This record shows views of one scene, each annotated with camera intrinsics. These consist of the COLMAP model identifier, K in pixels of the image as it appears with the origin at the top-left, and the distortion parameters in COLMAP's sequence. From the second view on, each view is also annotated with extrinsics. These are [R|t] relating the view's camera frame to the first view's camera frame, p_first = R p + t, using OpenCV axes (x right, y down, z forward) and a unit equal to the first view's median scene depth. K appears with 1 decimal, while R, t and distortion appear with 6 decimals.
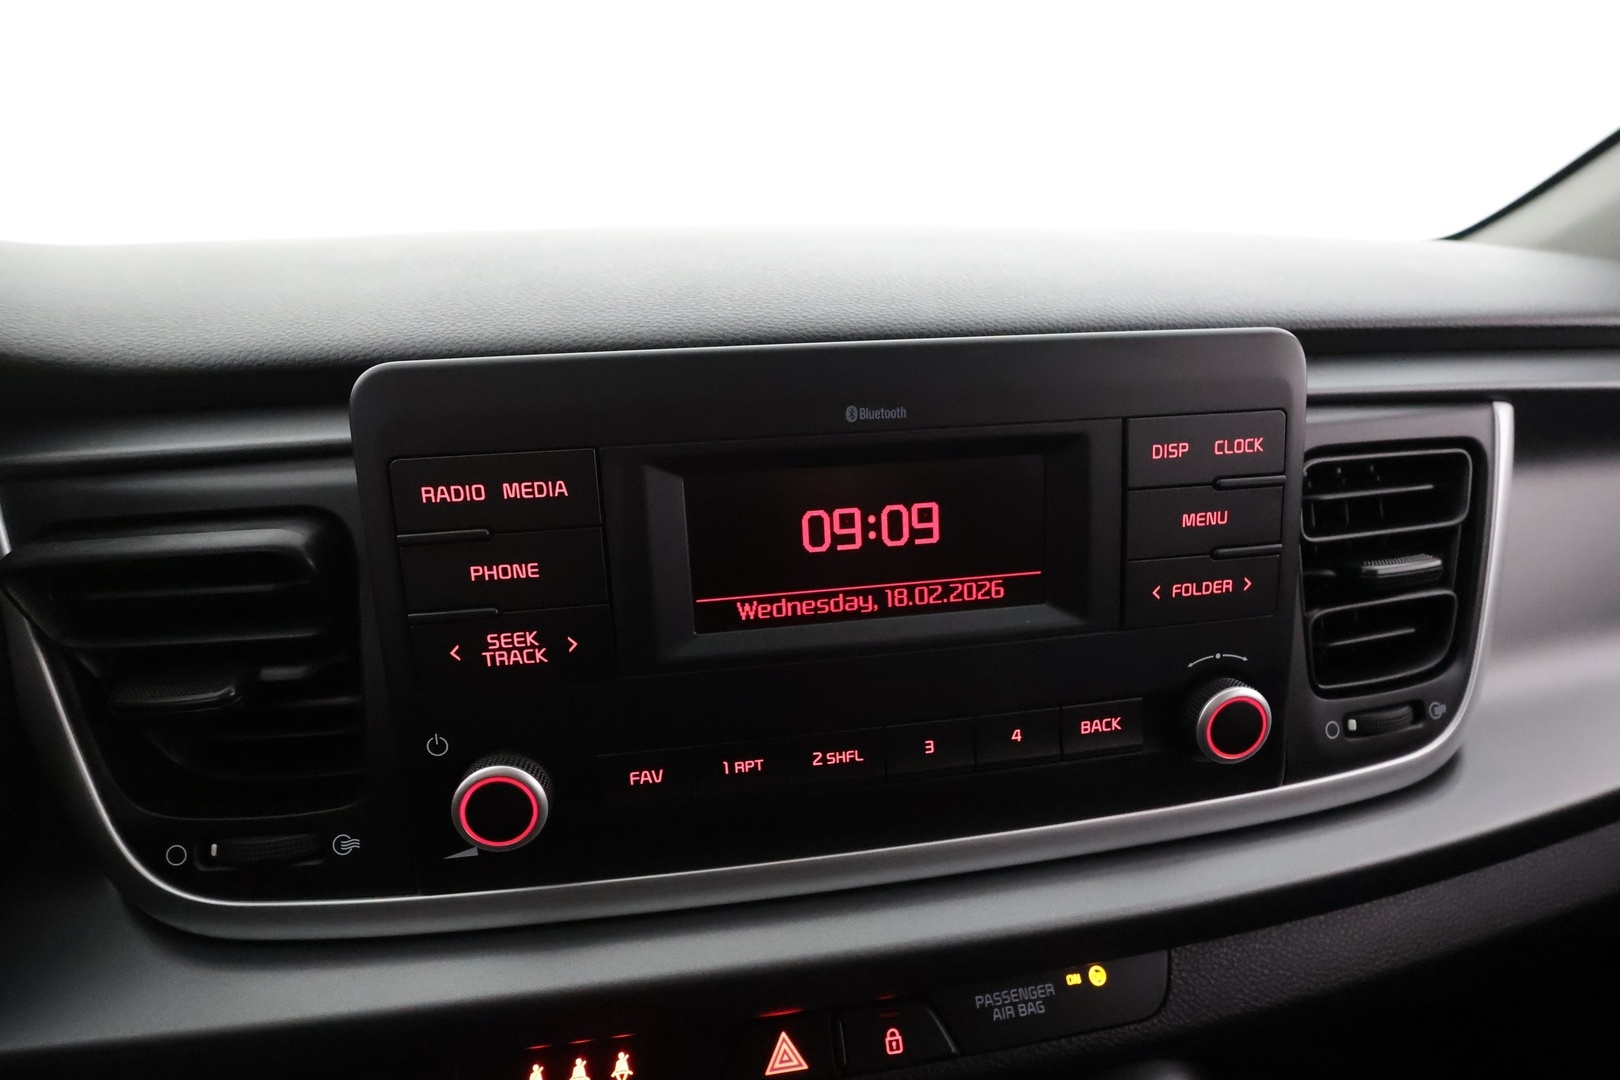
lens RADIAL K [[802.7, 0, 815.6], [0, 802.7, 546.2], [0, 0, 1]] dist [0.002006, 0.001210]
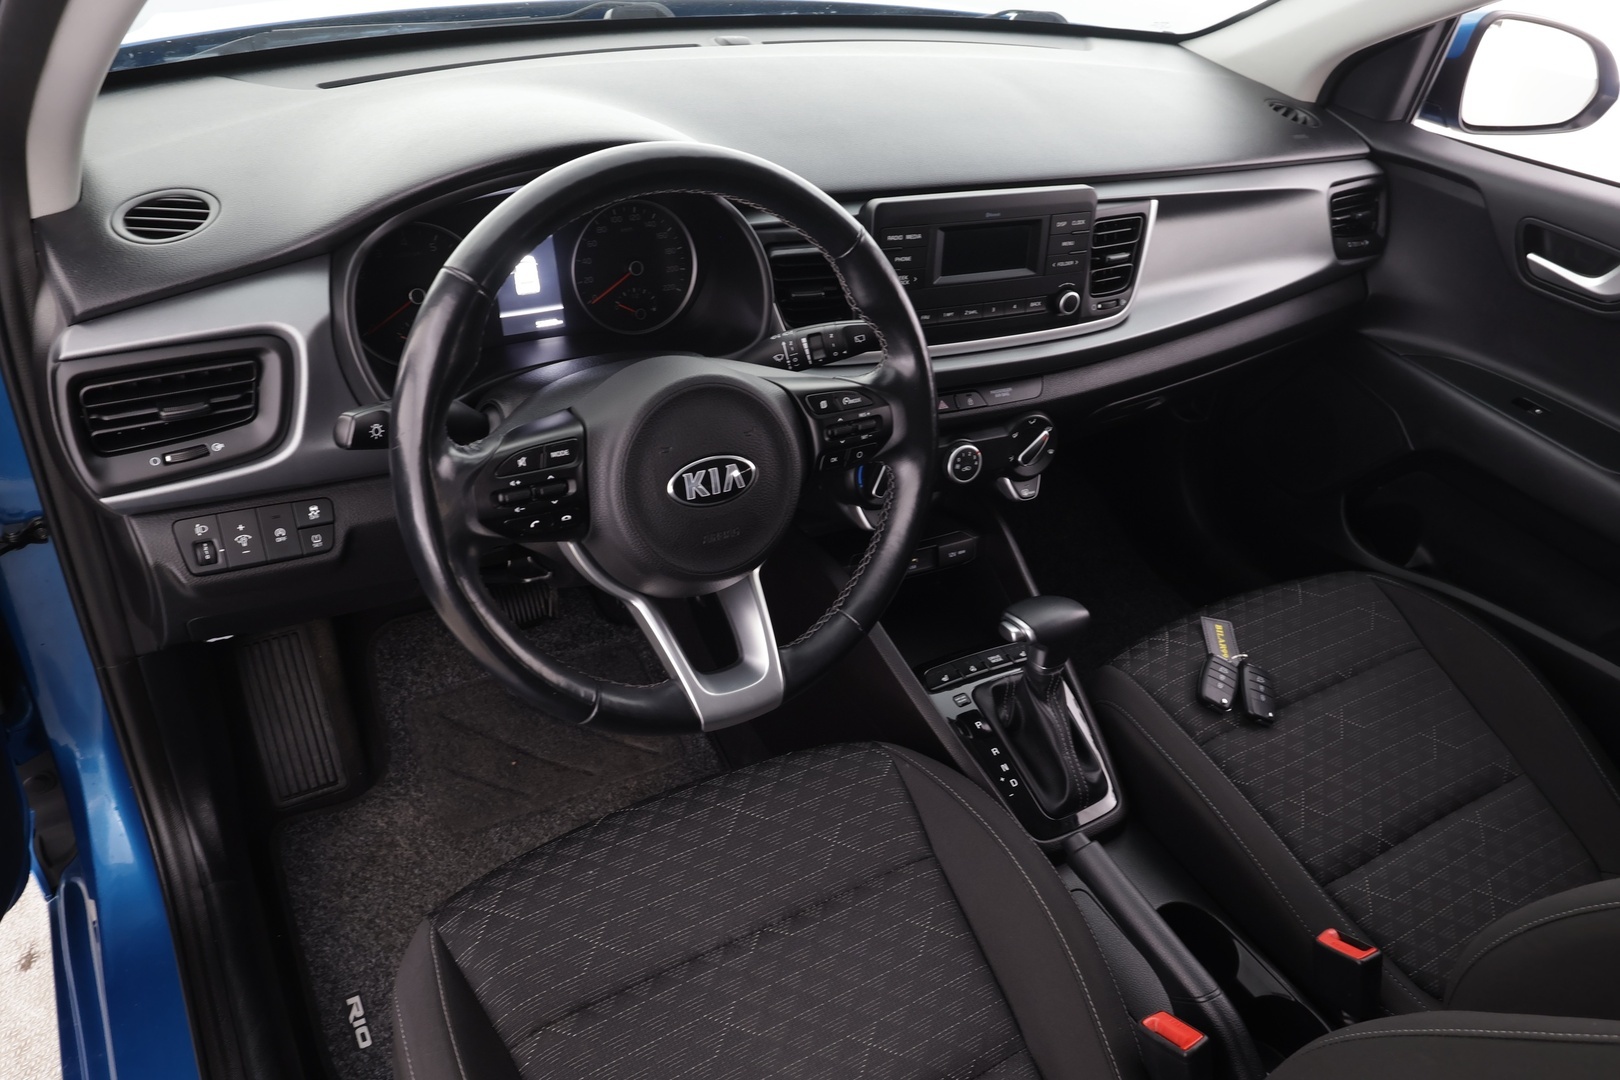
lens RADIAL K [[1154.1, 0, 802.2], [0, 1154.1, 545.2], [0, 0, 1]] dist [-0.004515, 0.003631]
pose [[0.951242, -0.071064, 0.300148, -2.109642], [-0.022473, 0.954544, 0.297223, -0.234325], [-0.307626, -0.289476, 0.906405, -3.404462]]
